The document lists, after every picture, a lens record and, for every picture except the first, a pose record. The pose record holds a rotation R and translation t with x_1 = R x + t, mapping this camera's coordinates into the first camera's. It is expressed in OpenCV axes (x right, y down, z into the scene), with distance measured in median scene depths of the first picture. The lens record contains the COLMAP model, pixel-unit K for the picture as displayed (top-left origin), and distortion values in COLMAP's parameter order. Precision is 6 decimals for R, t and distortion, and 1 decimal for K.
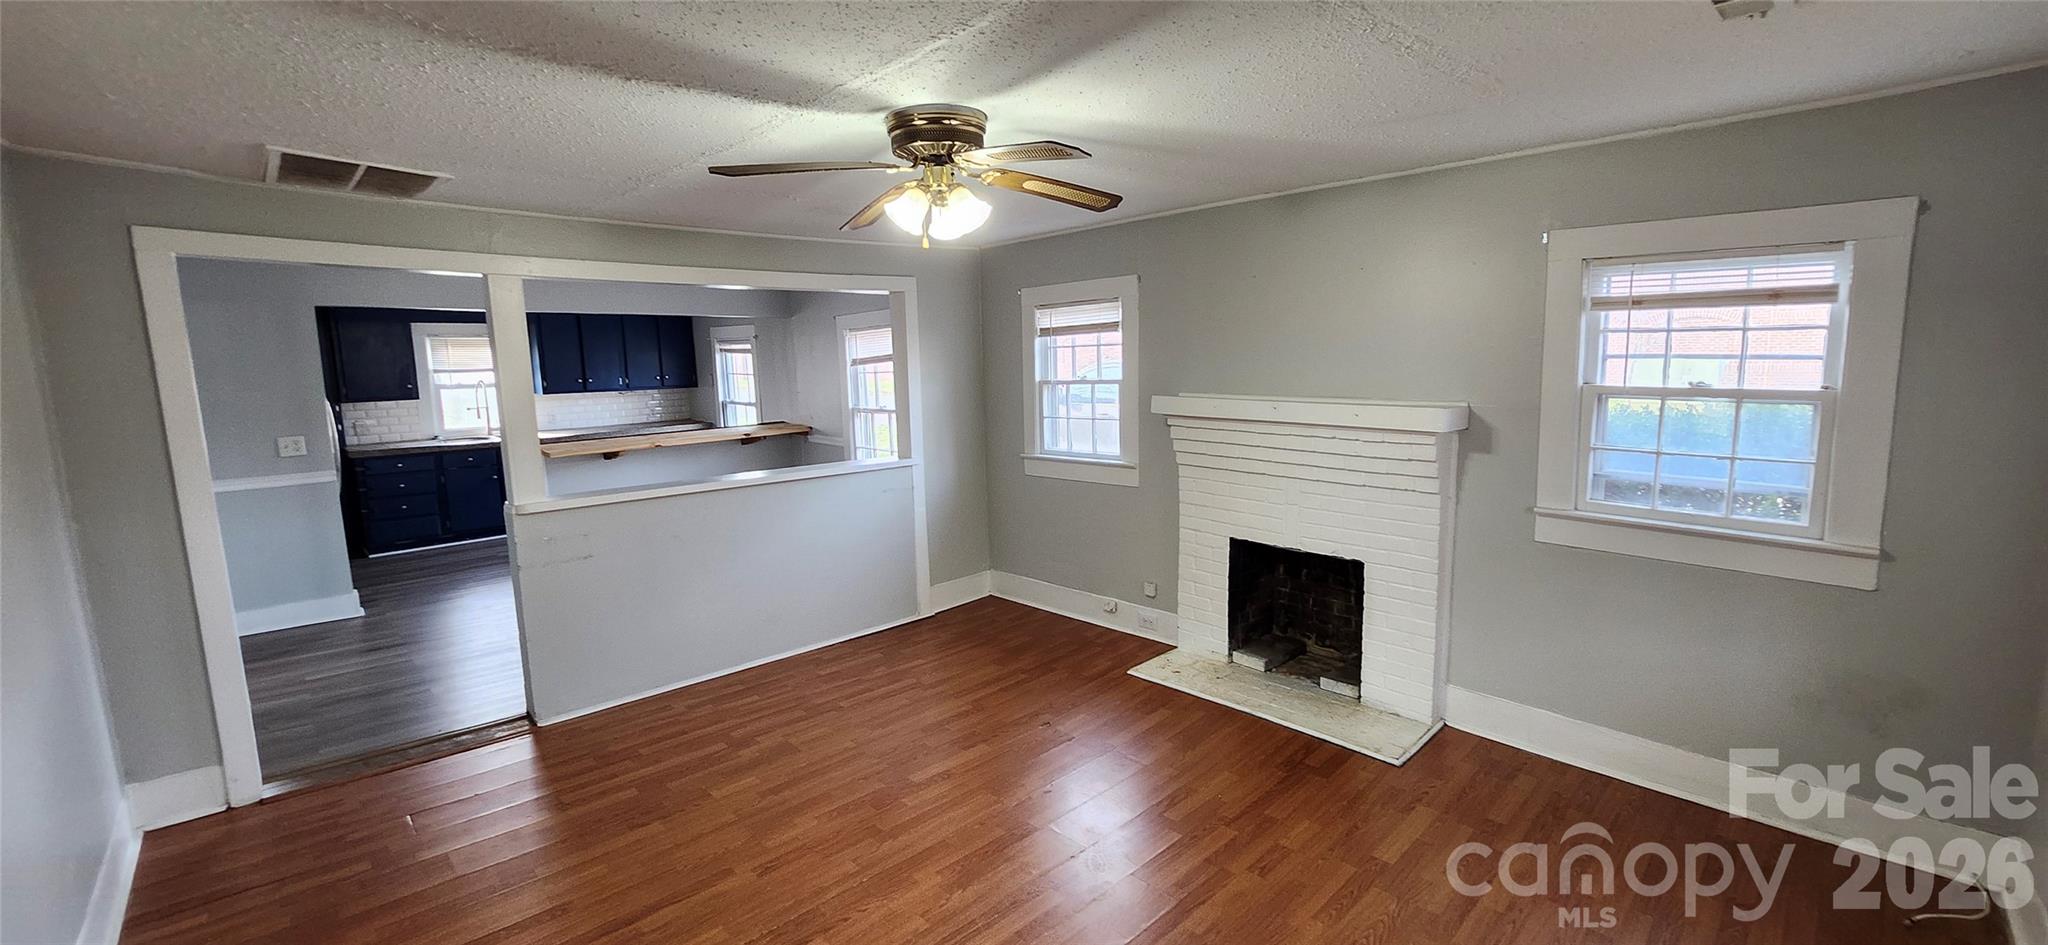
lens RADIAL K [[825.5, 0, 1060.7], [0, 825.5, 463.7], [0, 0, 1]] dist [0.002243, 0.001253]
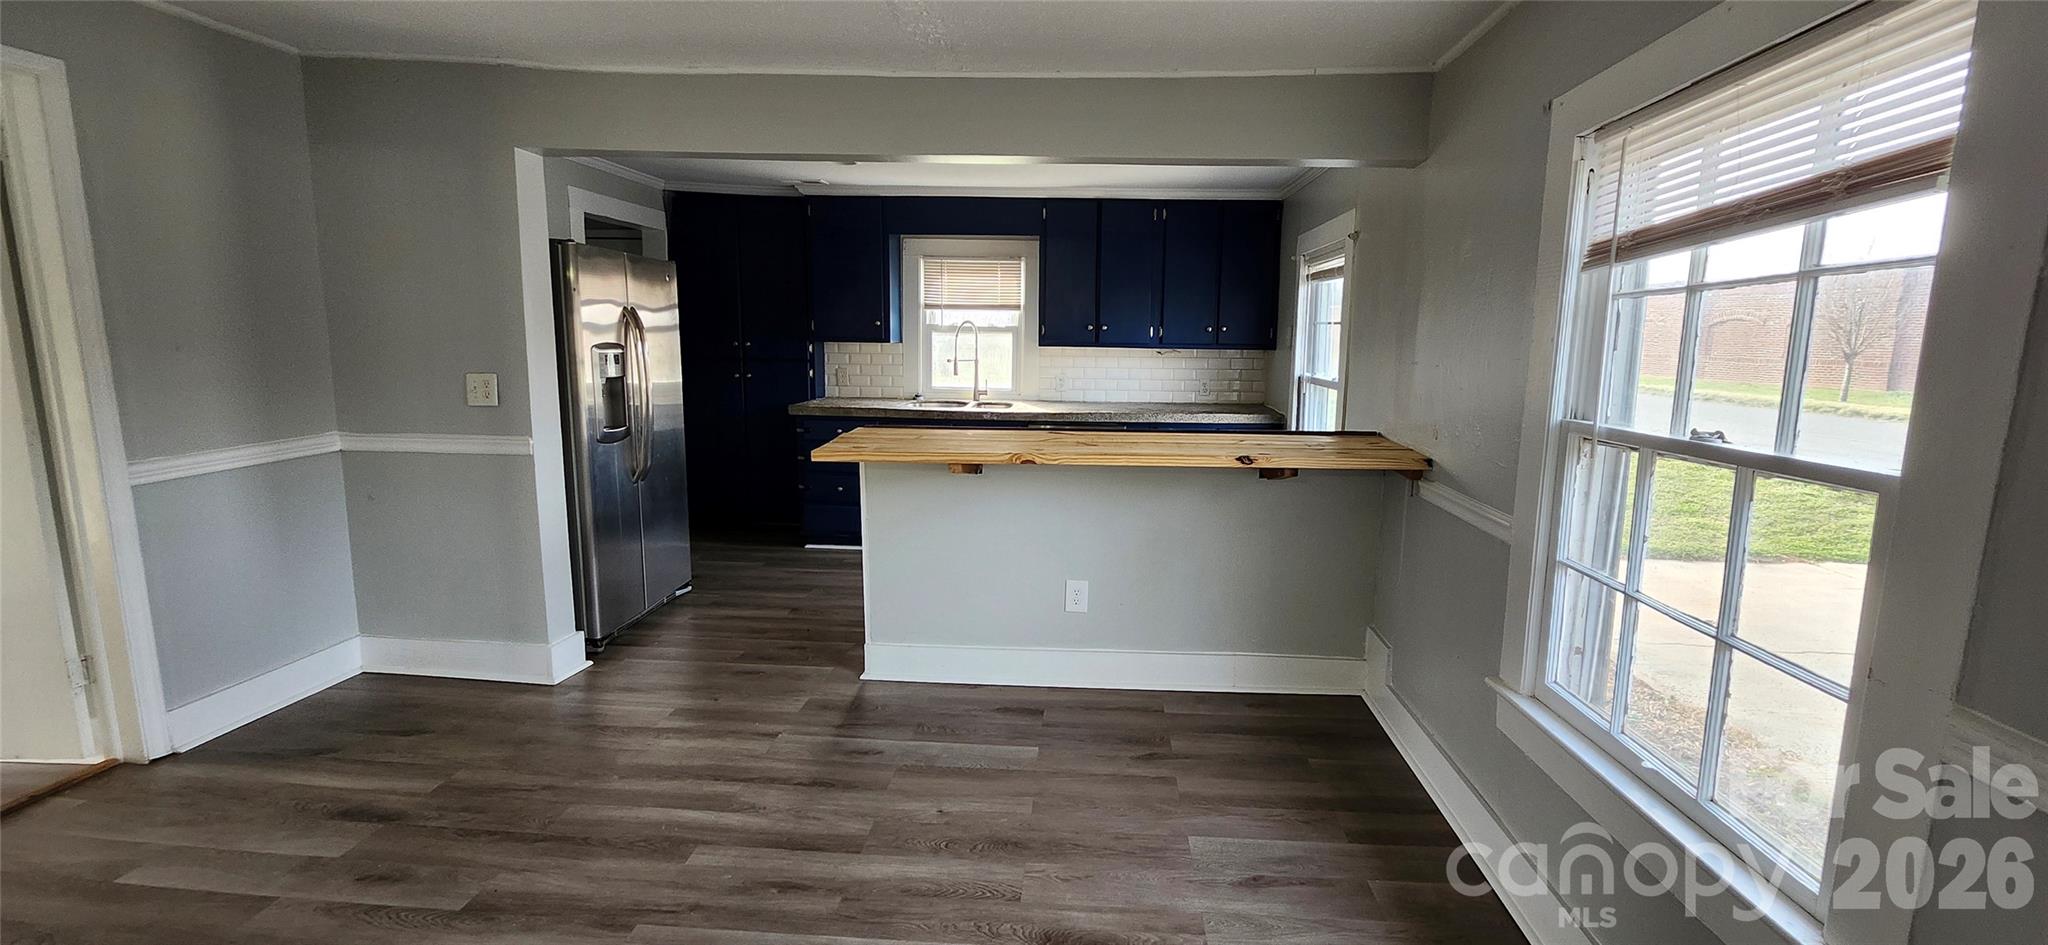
lens RADIAL K [[825.5, 0, 1045.6], [0, 825.5, 459.6], [0, 0, 1]] dist [0.002243, 0.001253]
pose [[0.663858, 0.142541, -0.734149, -0.241555], [-0.132088, 0.988583, 0.072501, -0.077834], [0.736101, 0.048842, 0.675107, 1.021570]]
